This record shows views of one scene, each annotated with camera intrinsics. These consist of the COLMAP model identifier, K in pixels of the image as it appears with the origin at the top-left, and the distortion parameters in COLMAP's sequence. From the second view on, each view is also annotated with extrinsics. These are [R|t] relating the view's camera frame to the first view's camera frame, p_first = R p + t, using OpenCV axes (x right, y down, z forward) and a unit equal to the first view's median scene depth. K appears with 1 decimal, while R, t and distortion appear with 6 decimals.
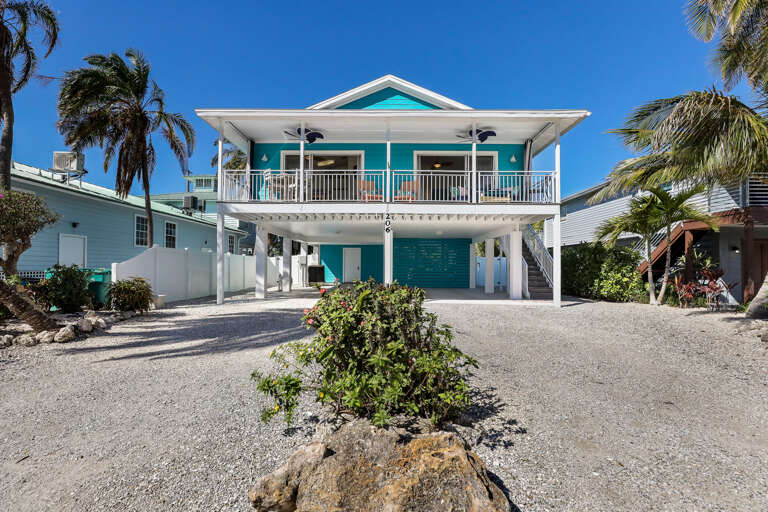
lens RADIAL K [[354.0, 0, 385.7], [0, 354.0, 262.9], [0, 0, 1]] dist [-0.020393, 0.005176]
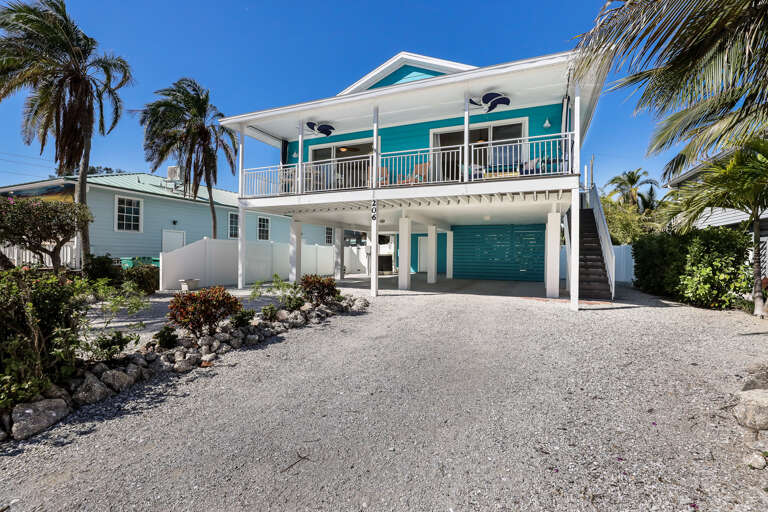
lens RADIAL K [[354.0, 0, 383.8], [0, 354.0, 253.5], [0, 0, 1]] dist [-0.020393, 0.005176]
pose [[0.922244, 0.000874, -0.386607, 0.336356], [0.000503, 0.999994, 0.003460, -0.000246], [0.386608, -0.003386, 0.922238, 0.116157]]
